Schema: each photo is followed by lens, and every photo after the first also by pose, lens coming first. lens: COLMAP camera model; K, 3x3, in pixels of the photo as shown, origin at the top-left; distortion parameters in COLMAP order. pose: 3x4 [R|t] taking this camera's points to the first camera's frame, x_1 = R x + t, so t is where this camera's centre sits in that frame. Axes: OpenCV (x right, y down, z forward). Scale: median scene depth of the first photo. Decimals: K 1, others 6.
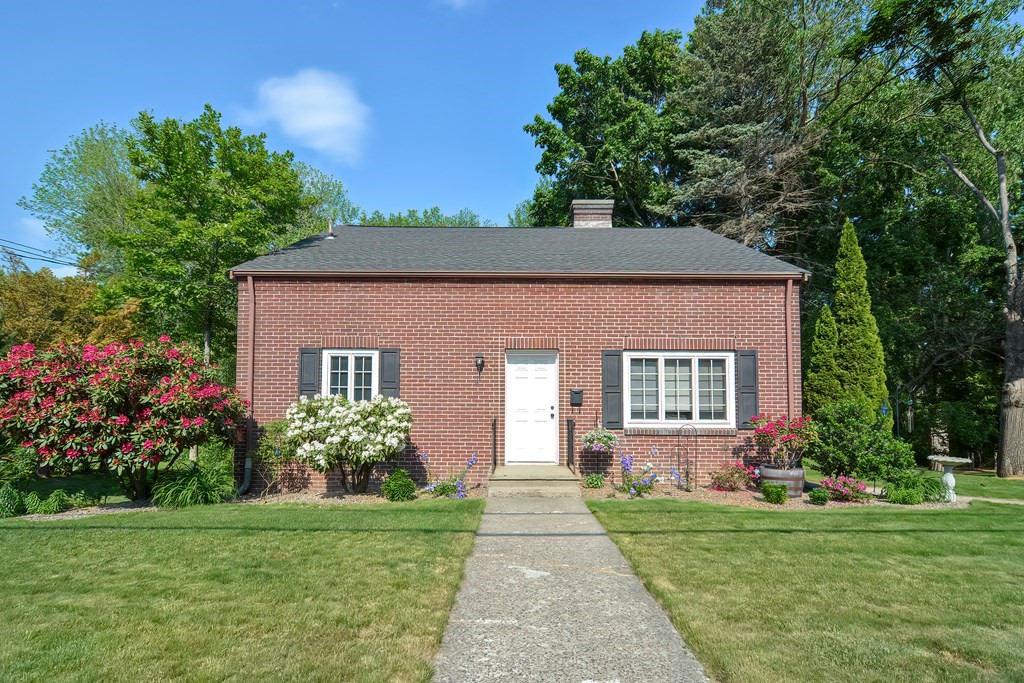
lens RADIAL K [[507.8, 0, 514.6], [0, 507.8, 376.8], [0, 0, 1]] dist [-0.027770, -0.000247]
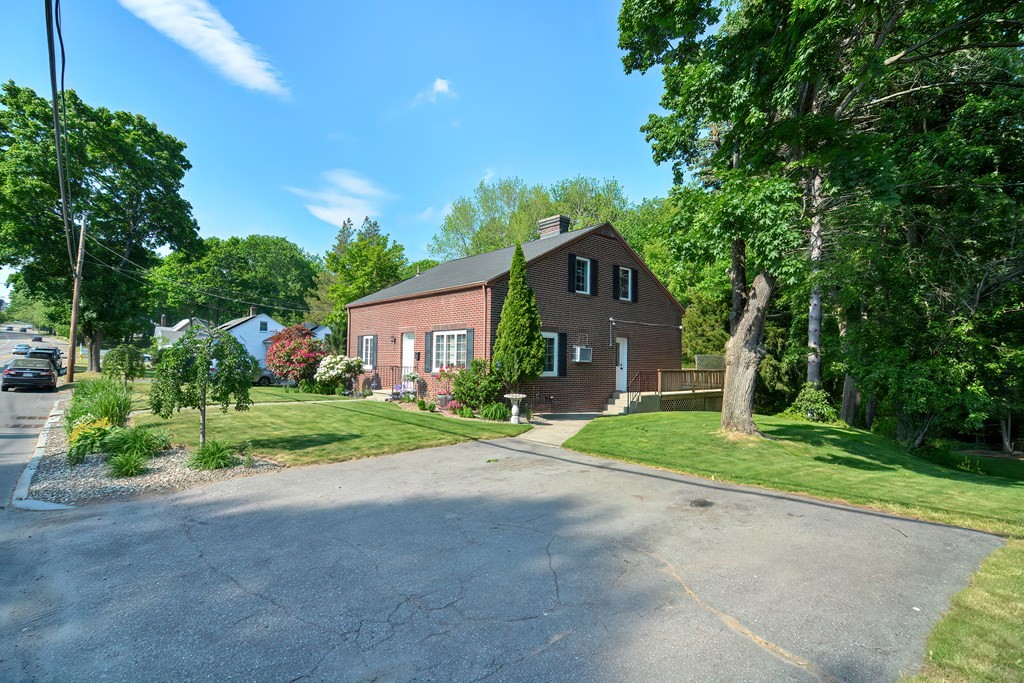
lens RADIAL K [[483.3, 0, 510.2], [0, 483.3, 342.0], [0, 0, 1]] dist [-0.032456, 0.000354]
pose [[0.661189, -0.019716, -0.749960, 1.770834], [0.033018, 0.999451, 0.002836, -0.007639], [0.749492, -0.026637, 0.661477, 0.012582]]
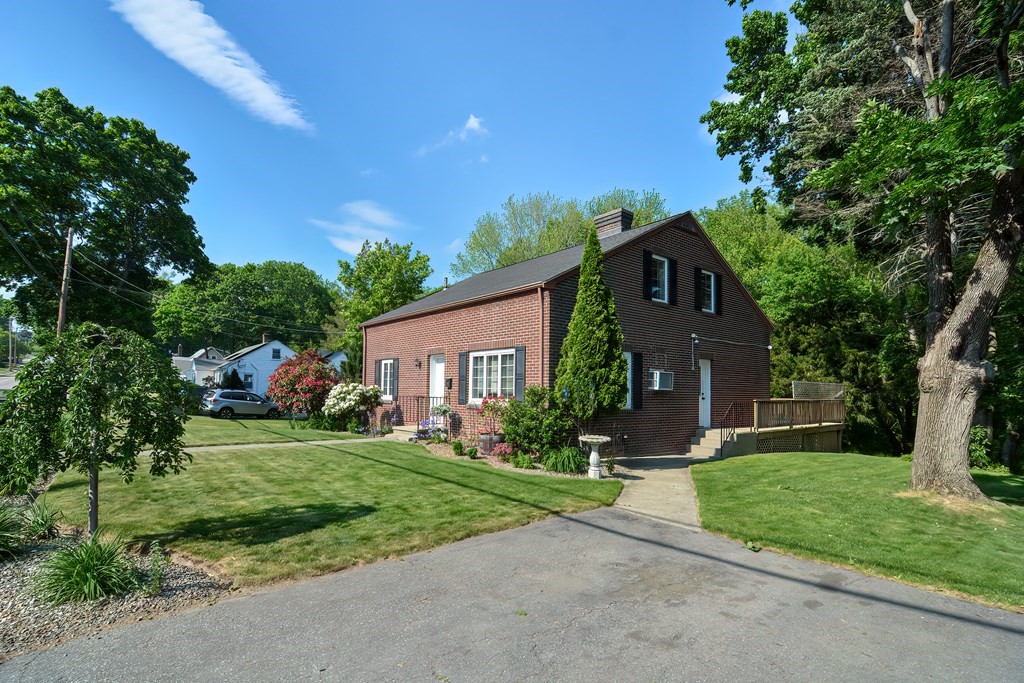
lens RADIAL K [[489.7, 0, 509.3], [0, 489.7, 365.6], [0, 0, 1]] dist [-0.027591, 0.000238]
pose [[0.627891, -0.032471, -0.777624, 1.413973], [0.038043, 0.999215, -0.011007, 0.008923], [0.777371, -0.022672, 0.628634, 0.180904]]
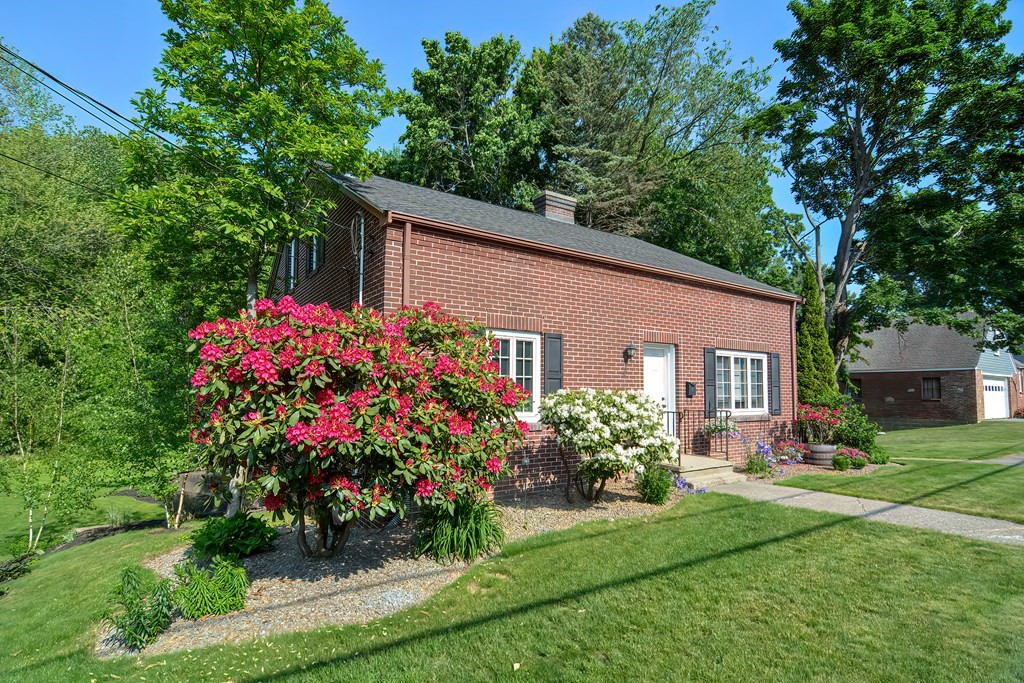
lens RADIAL K [[483.3, 0, 510.2], [0, 483.3, 342.0], [0, 0, 1]] dist [-0.032456, 0.000354]
pose [[0.845527, 0.055815, 0.531007, -0.752978], [-0.053432, 0.998374, -0.019860, -0.020510], [-0.531253, -0.011581, 0.847134, 0.323413]]
